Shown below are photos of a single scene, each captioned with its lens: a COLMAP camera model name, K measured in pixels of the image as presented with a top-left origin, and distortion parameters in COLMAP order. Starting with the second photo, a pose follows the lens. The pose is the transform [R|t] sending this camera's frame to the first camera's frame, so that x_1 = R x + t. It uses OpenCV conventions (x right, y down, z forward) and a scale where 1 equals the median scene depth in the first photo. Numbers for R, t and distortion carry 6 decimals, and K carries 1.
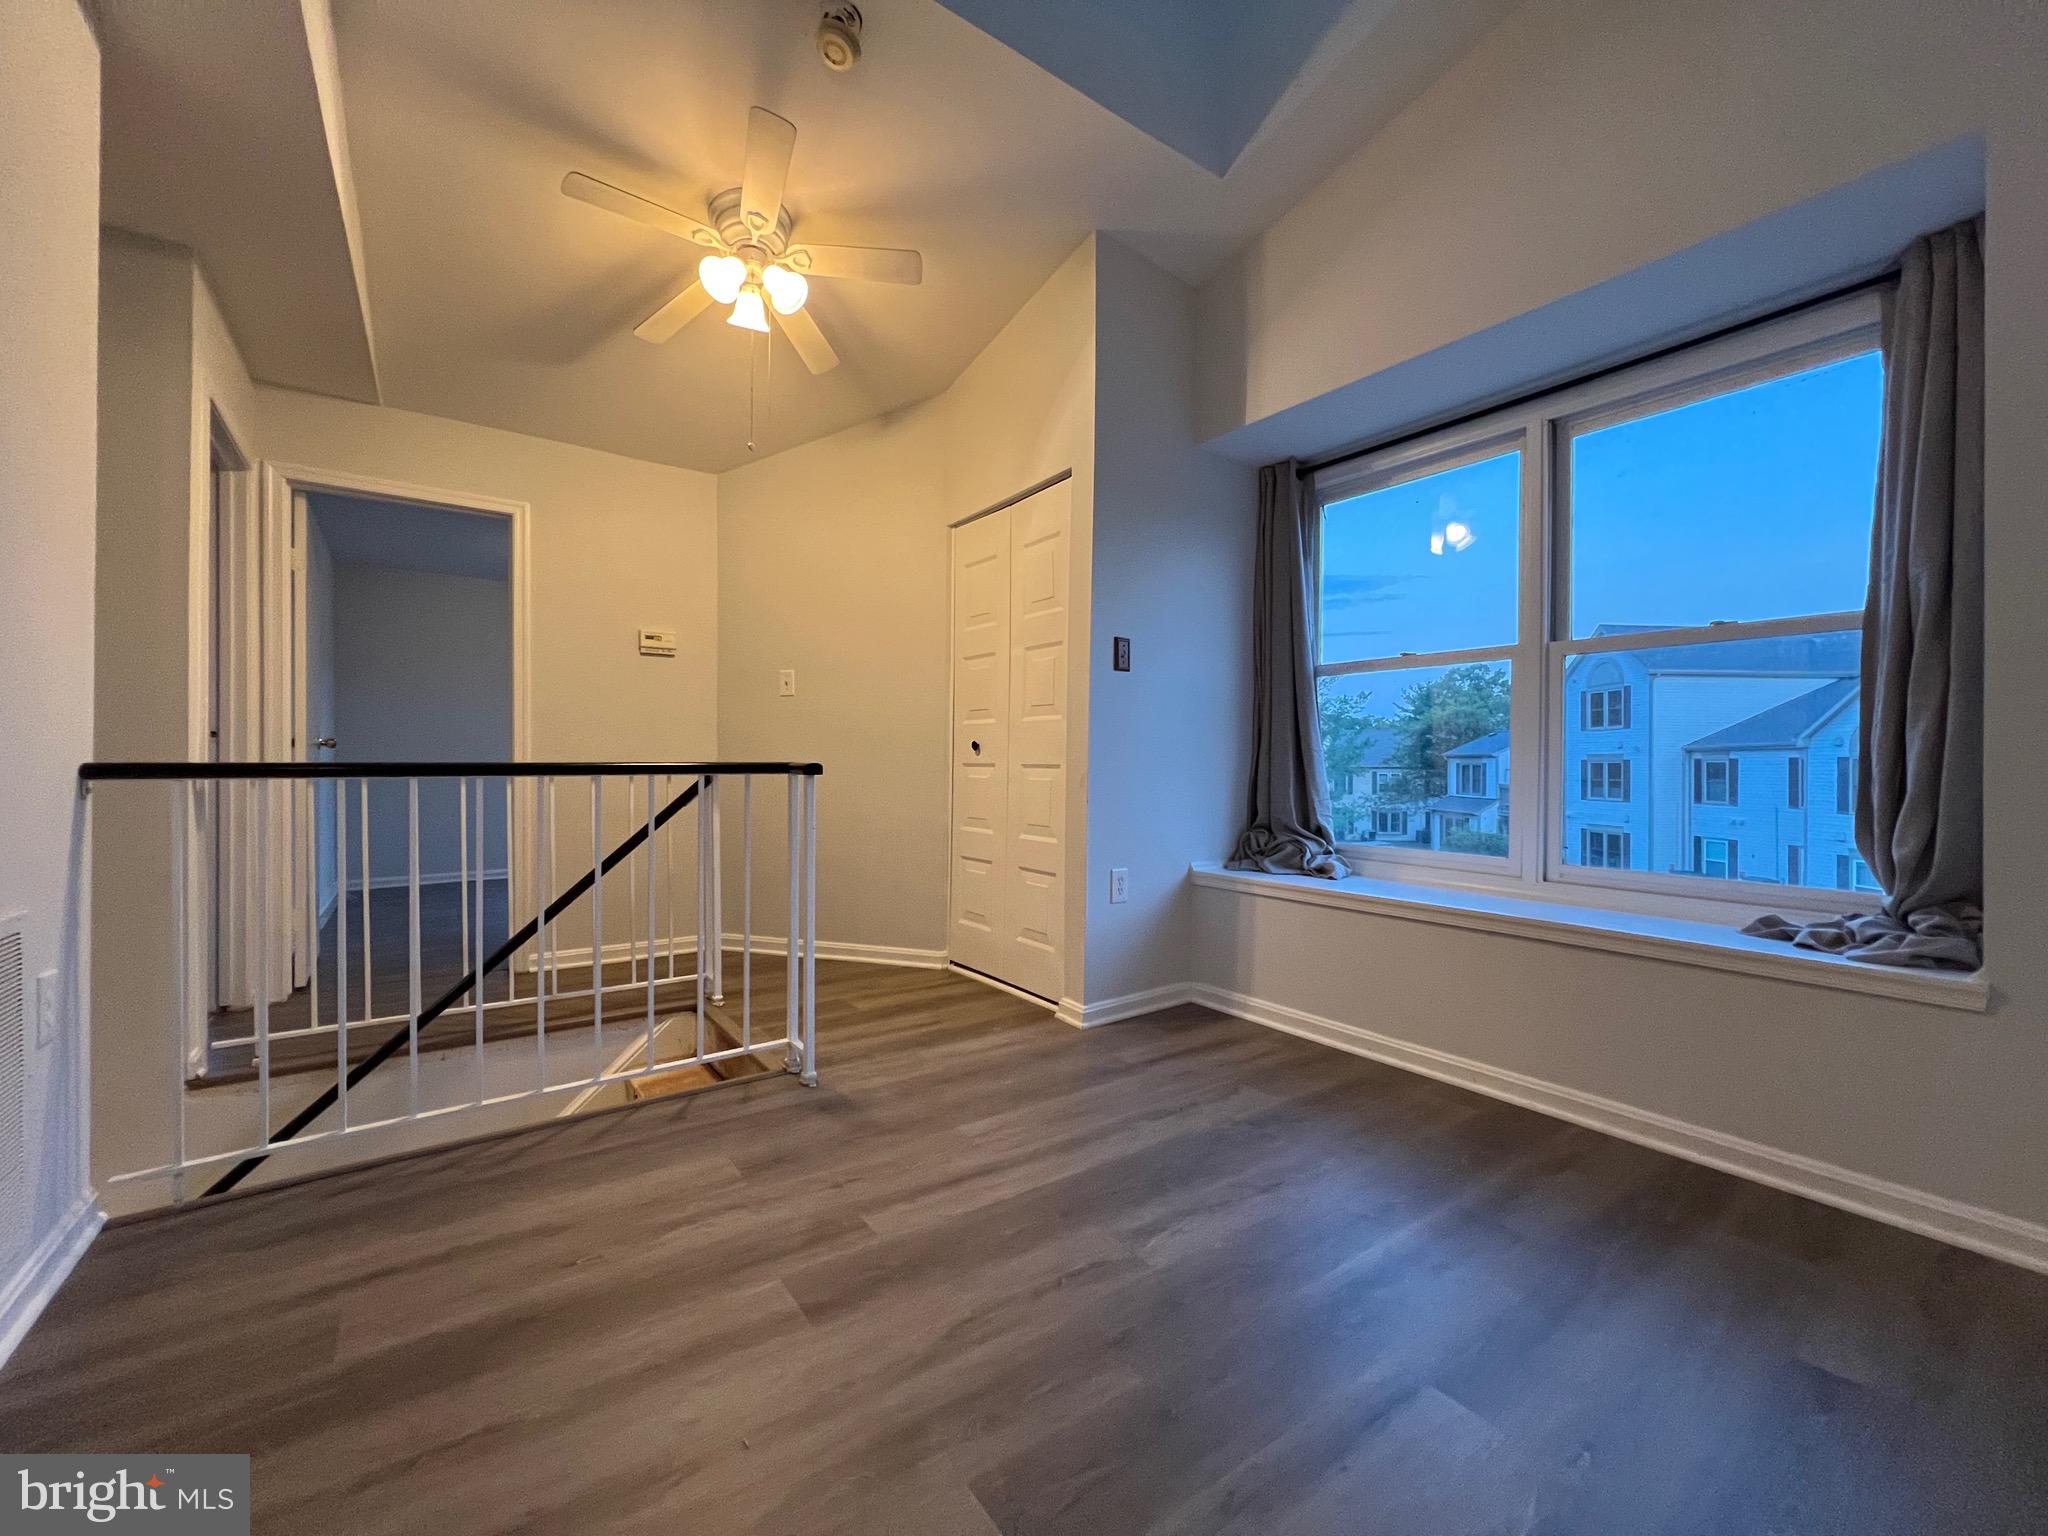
lens RADIAL K [[823.2, 0, 1024.0], [0, 823.2, 768.0], [0, 0, 1]] dist [0.000757, -0.003293]
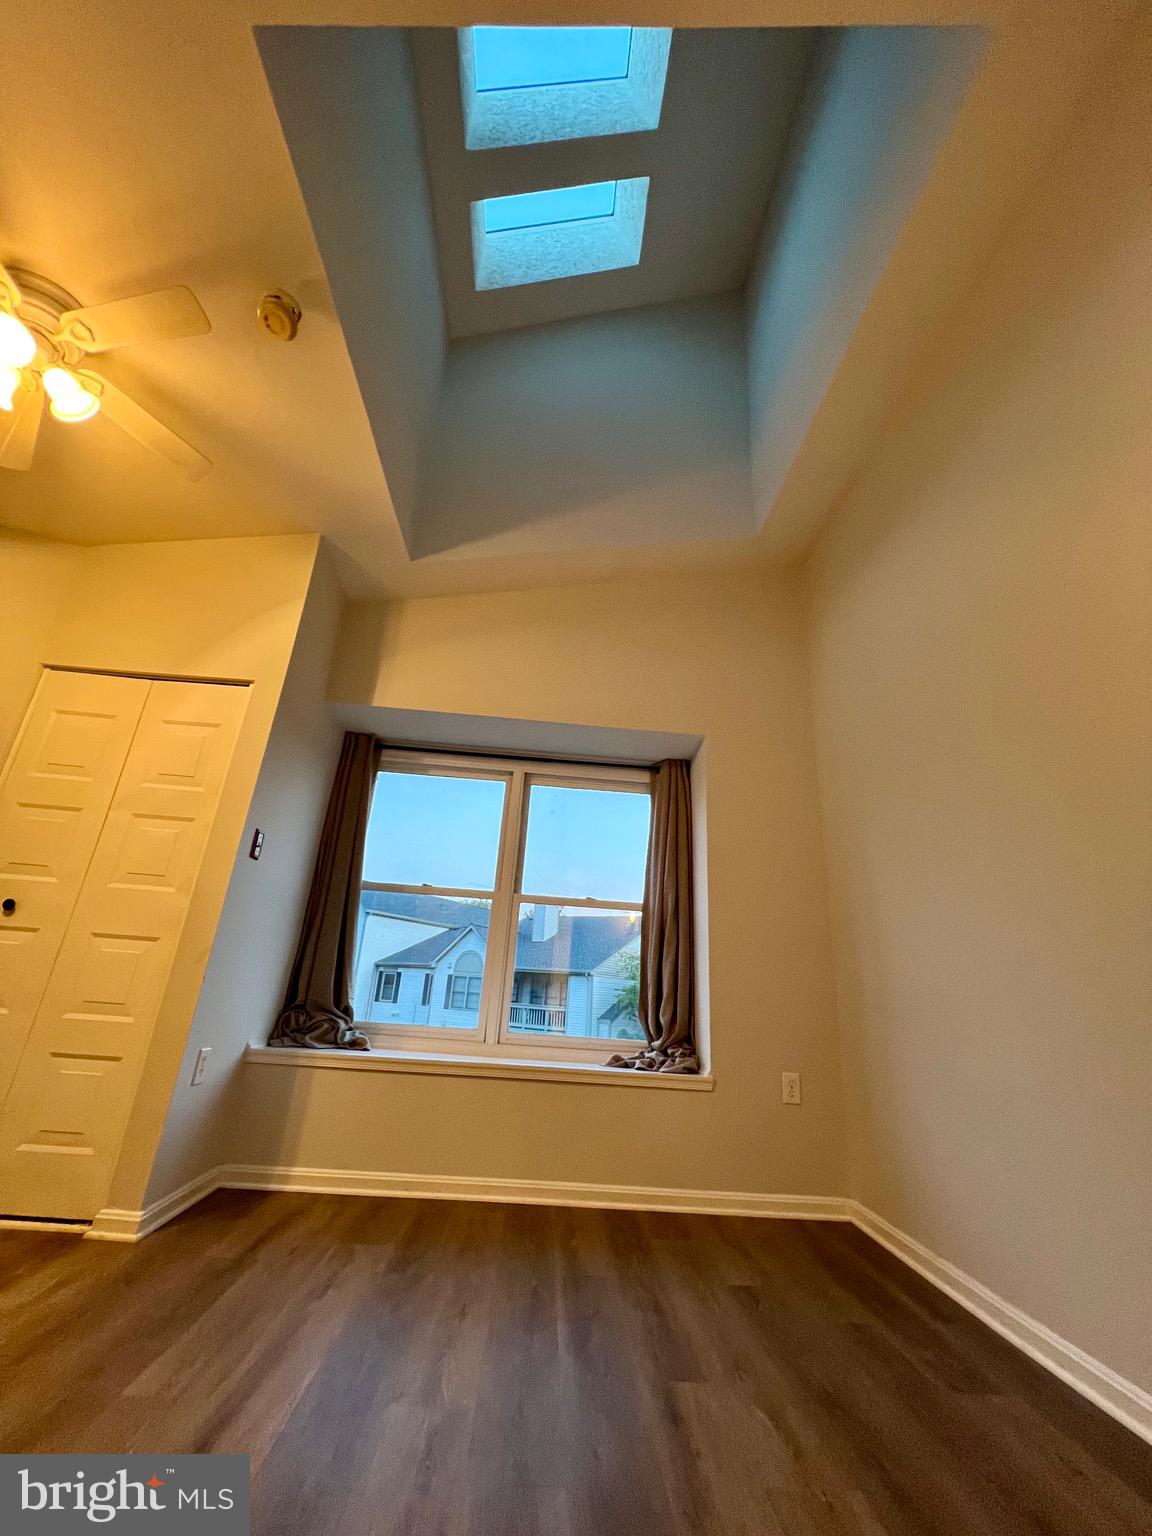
lens RADIAL K [[617.4, 0, 576.0], [0, 617.4, 768.0], [0, 0, 1]] dist [0.000757, -0.003293]
pose [[0.526857, 0.315957, 0.789046, -0.353161], [-0.055830, 0.939199, -0.338804, 0.028334], [-0.848119, 0.134449, 0.512463, 0.163068]]
